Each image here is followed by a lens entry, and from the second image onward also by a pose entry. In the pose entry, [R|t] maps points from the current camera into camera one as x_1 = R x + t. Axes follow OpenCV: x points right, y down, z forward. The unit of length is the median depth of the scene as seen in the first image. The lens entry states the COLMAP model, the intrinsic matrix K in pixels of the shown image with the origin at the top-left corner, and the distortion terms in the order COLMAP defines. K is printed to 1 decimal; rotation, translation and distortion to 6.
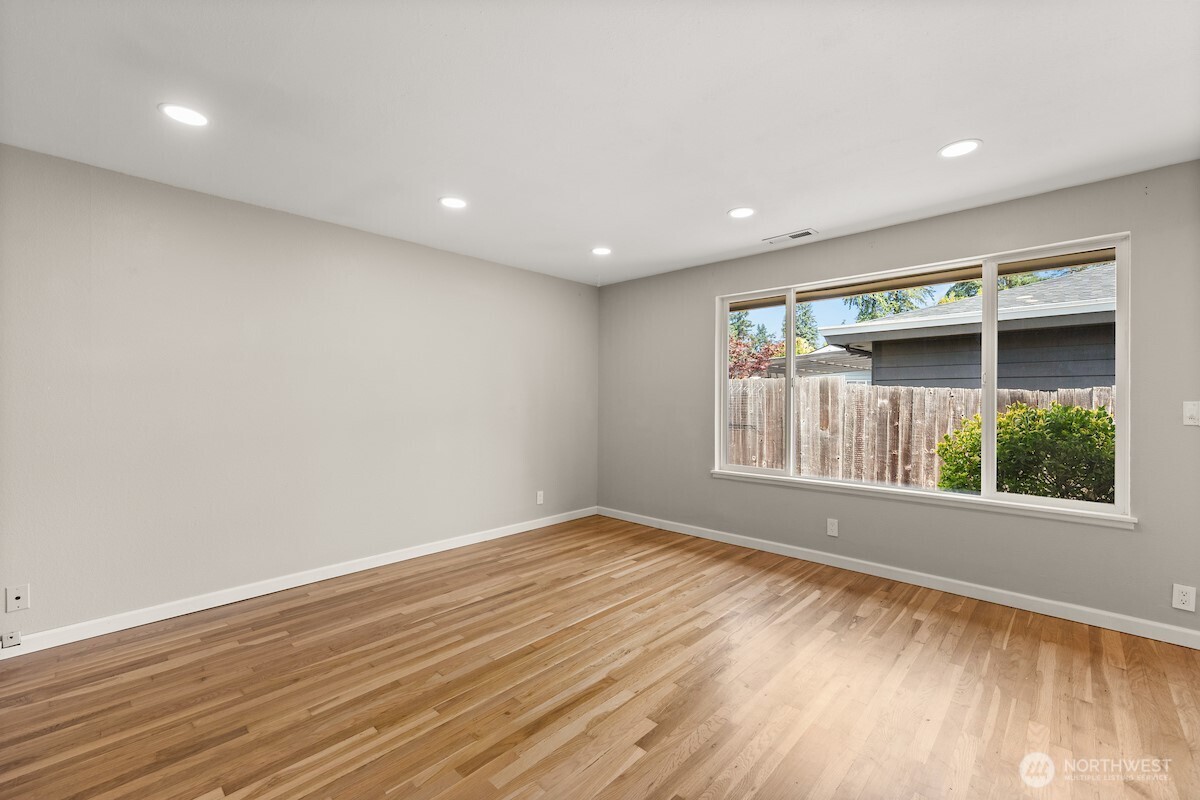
lens RADIAL K [[494.8, 0, 601.5], [0, 494.8, 397.6], [0, 0, 1]] dist [0.005847, 0.000136]
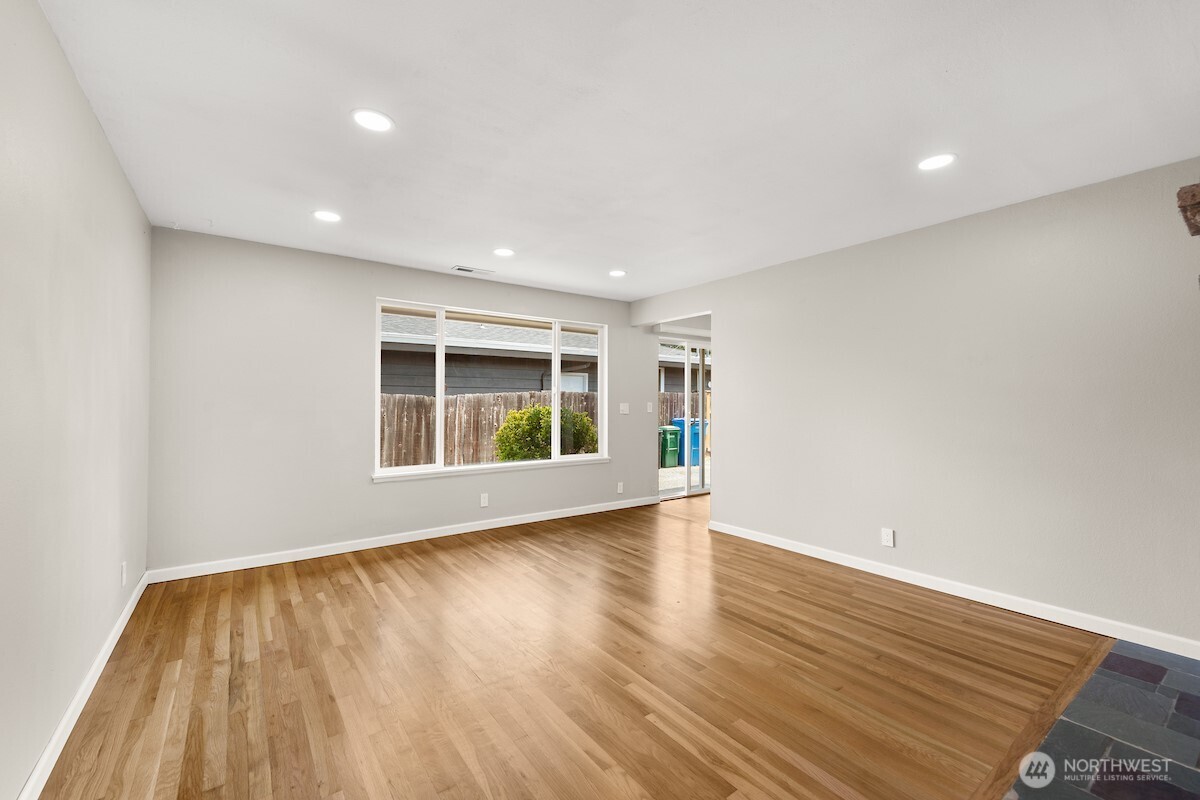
lens RADIAL K [[494.8, 0, 601.5], [0, 494.8, 397.6], [0, 0, 1]] dist [0.005847, 0.000136]
pose [[0.181922, 0.010317, 0.983259, -0.813260], [-0.004217, 0.999944, -0.009712, 0.002741], [-0.983304, -0.002379, 0.181955, 0.487635]]
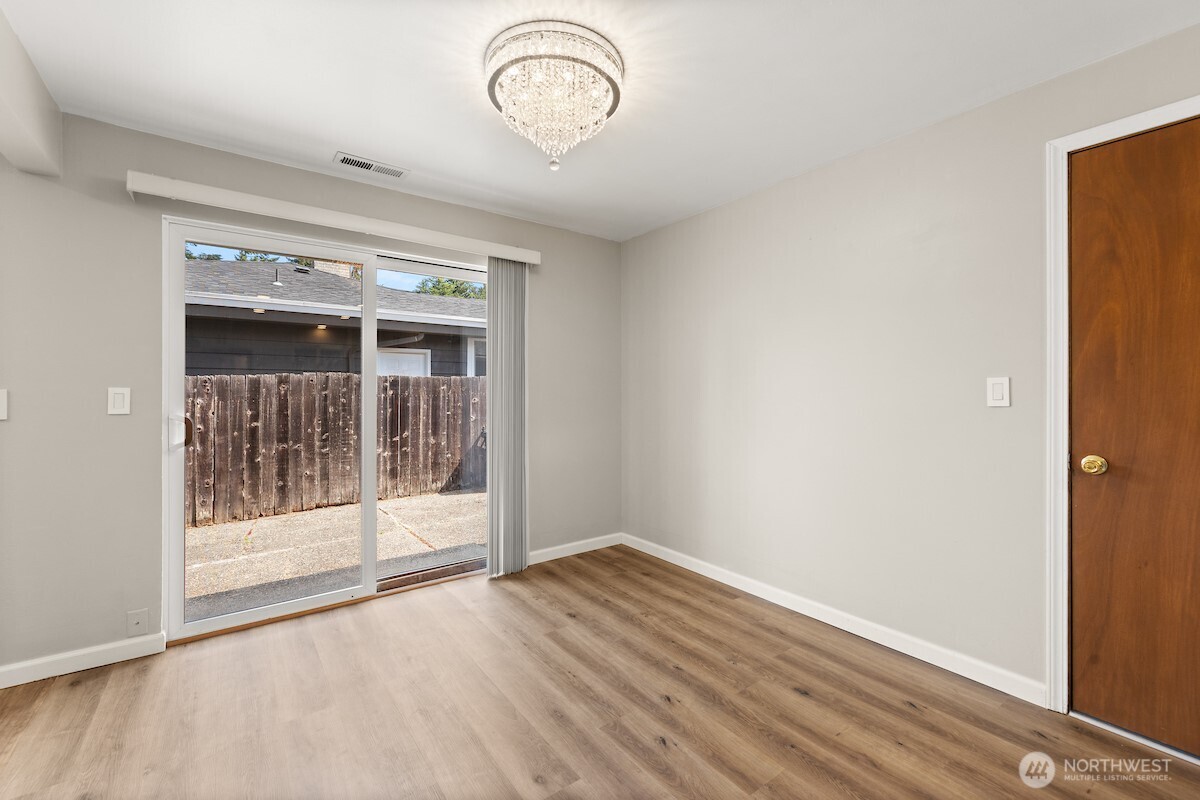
lens RADIAL K [[503.6, 0, 602.6], [0, 503.6, 393.9], [0, 0, 1]] dist [0.005804, -0.000035]
pose [[0.170035, -0.002918, 0.985434, 0.401793], [-0.001867, 0.999993, 0.003283, 0.007126], [-0.985436, -0.002398, 0.170028, -0.105251]]
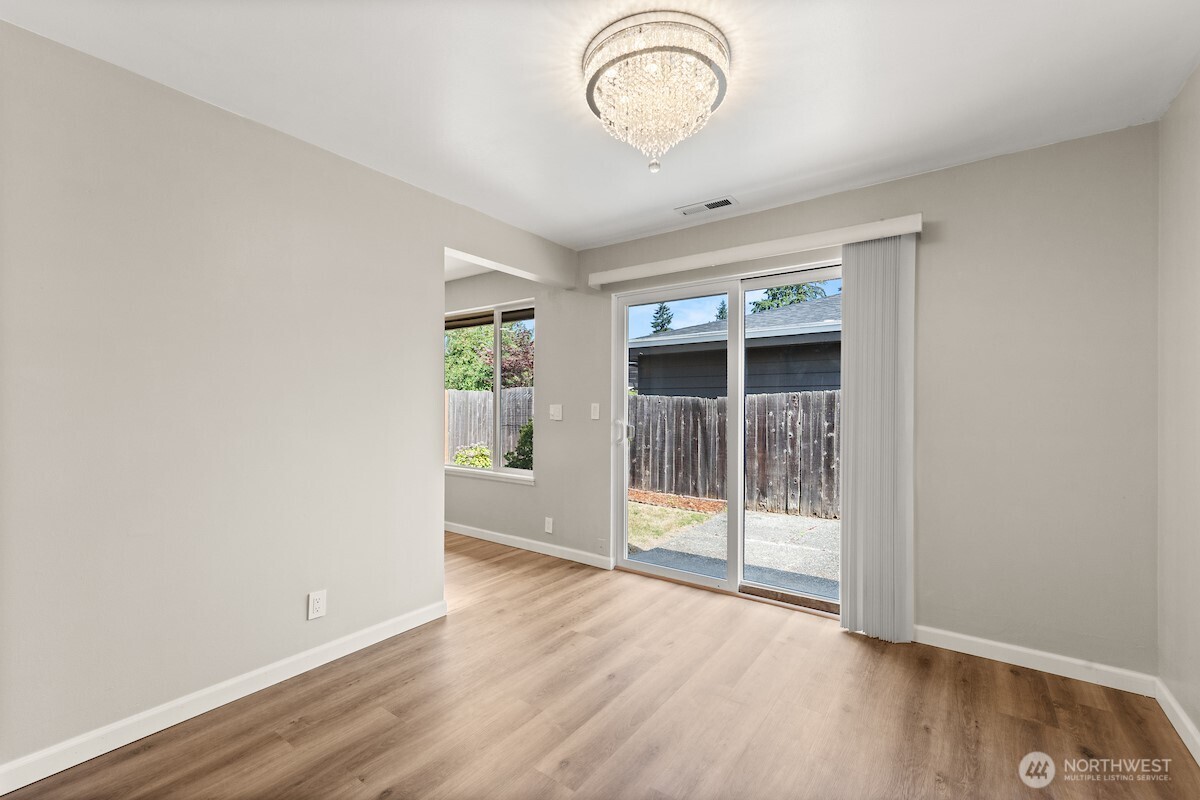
lens RADIAL K [[502.1, 0, 599.3], [0, 502.1, 410.9], [0, 0, 1]] dist [0.007235, -0.000387]
pose [[0.991523, -0.000079, 0.129928, 0.815827], [-0.001753, 0.999901, 0.013989, 0.002465], [-0.129916, -0.014098, 0.991425, -0.469383]]
